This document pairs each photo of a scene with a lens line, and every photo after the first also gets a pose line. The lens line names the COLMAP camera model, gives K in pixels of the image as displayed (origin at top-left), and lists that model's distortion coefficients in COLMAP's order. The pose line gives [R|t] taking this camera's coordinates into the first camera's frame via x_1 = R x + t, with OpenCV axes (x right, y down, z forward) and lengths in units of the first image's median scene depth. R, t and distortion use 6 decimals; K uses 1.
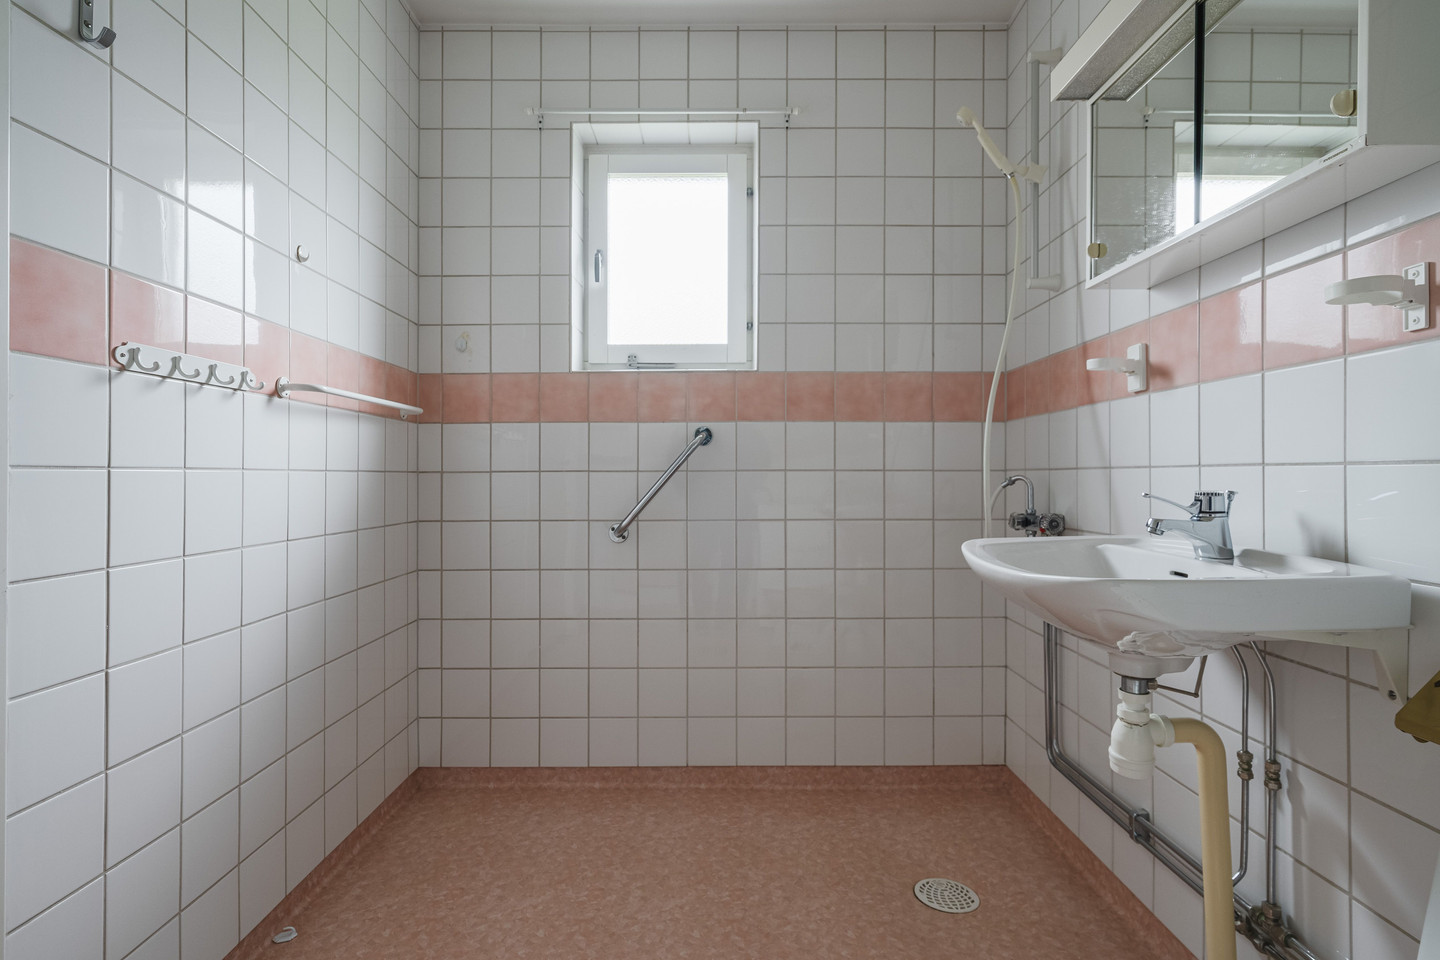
lens RADIAL K [[711.3, 0, 734.7], [0, 711.3, 470.6], [0, 0, 1]] dist [-0.001191, 0.000471]
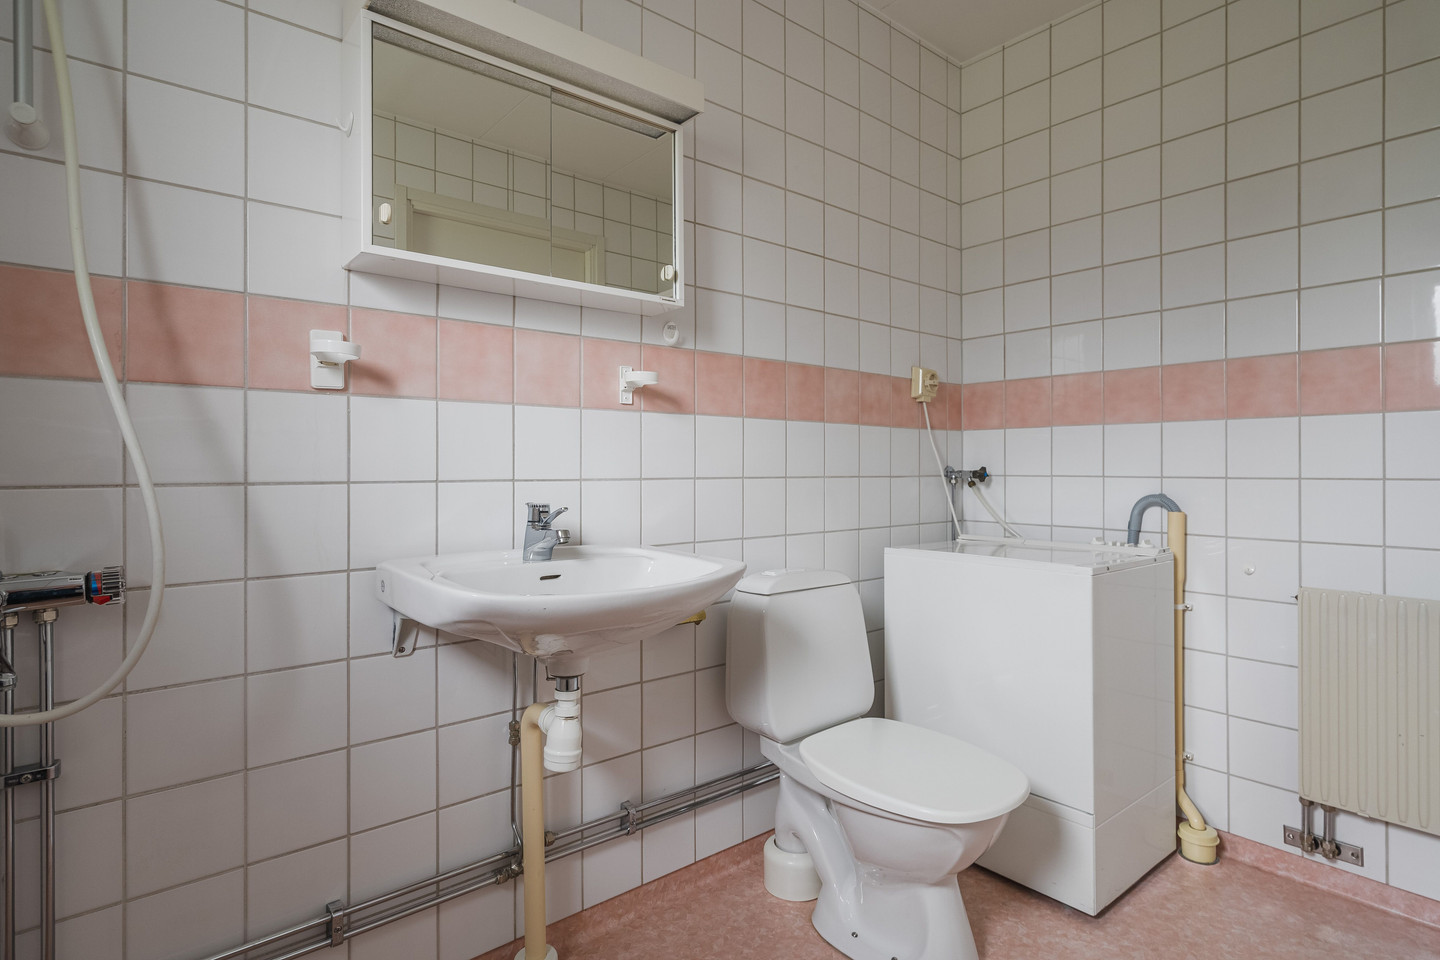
lens RADIAL K [[735.9, 0, 674.0], [0, 735.9, 480.5], [0, 0, 1]] dist [-0.002481, -0.000461]
pose [[-0.599651, 0.015718, 0.800107, -0.257809], [0.013759, 0.999862, -0.009330, 0.004360], [-0.800143, 0.005414, -0.599785, 0.926693]]
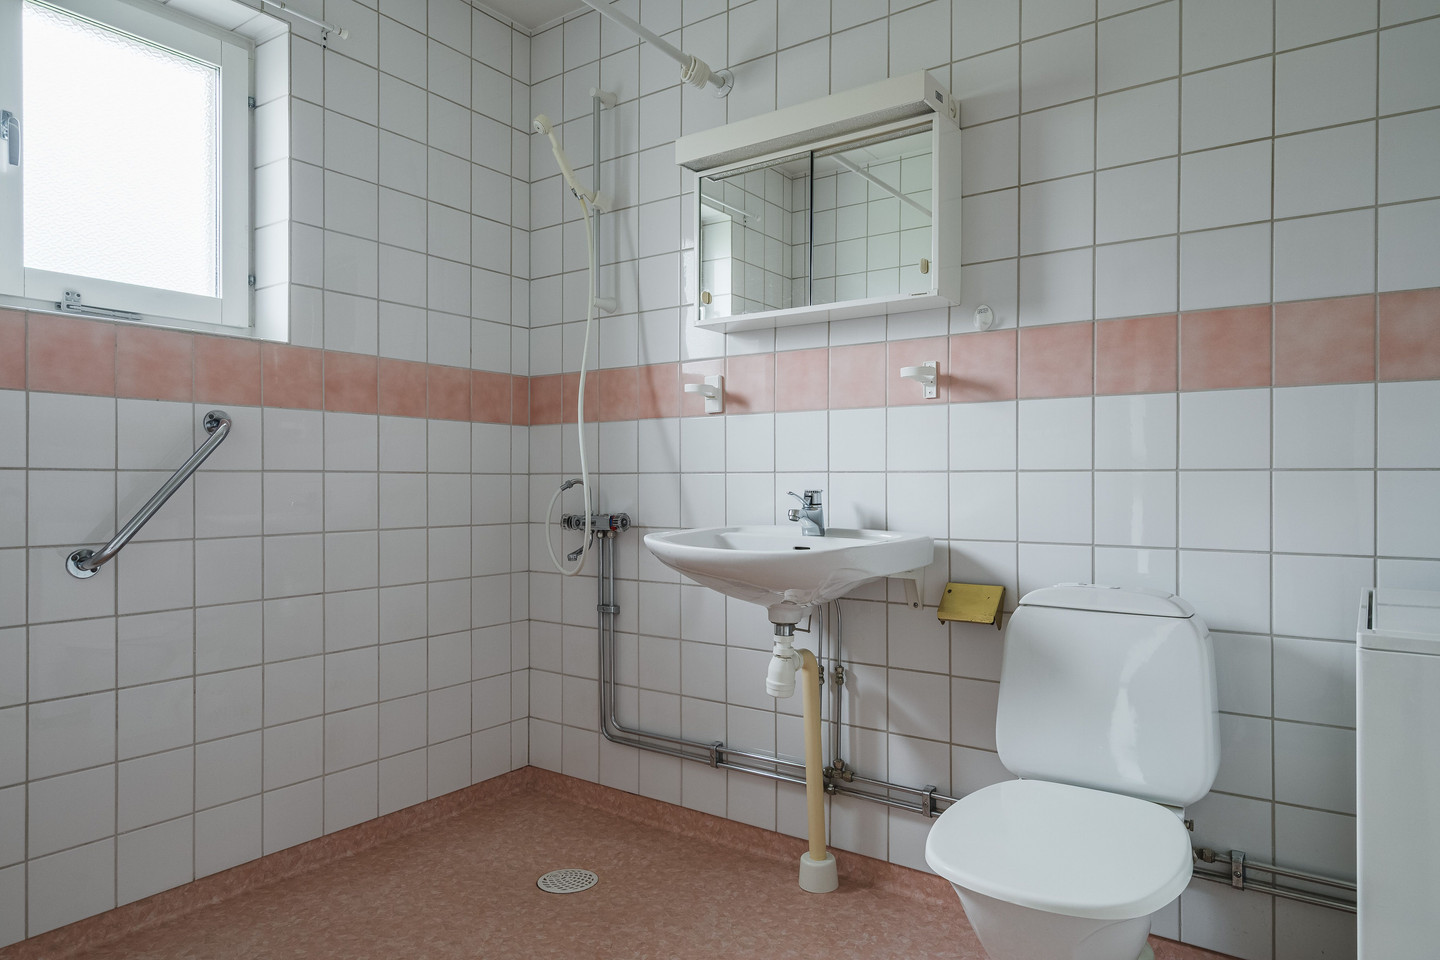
lens RADIAL K [[854.4, 0, 725.7], [0, 854.4, 477.6], [0, 0, 1]] dist [0.005216, 0.000102]
pose [[0.596191, 0.006270, 0.802818, -0.499325], [-0.008577, 0.999962, -0.001440, 0.004827], [-0.802796, -0.006027, 0.596223, 0.060312]]
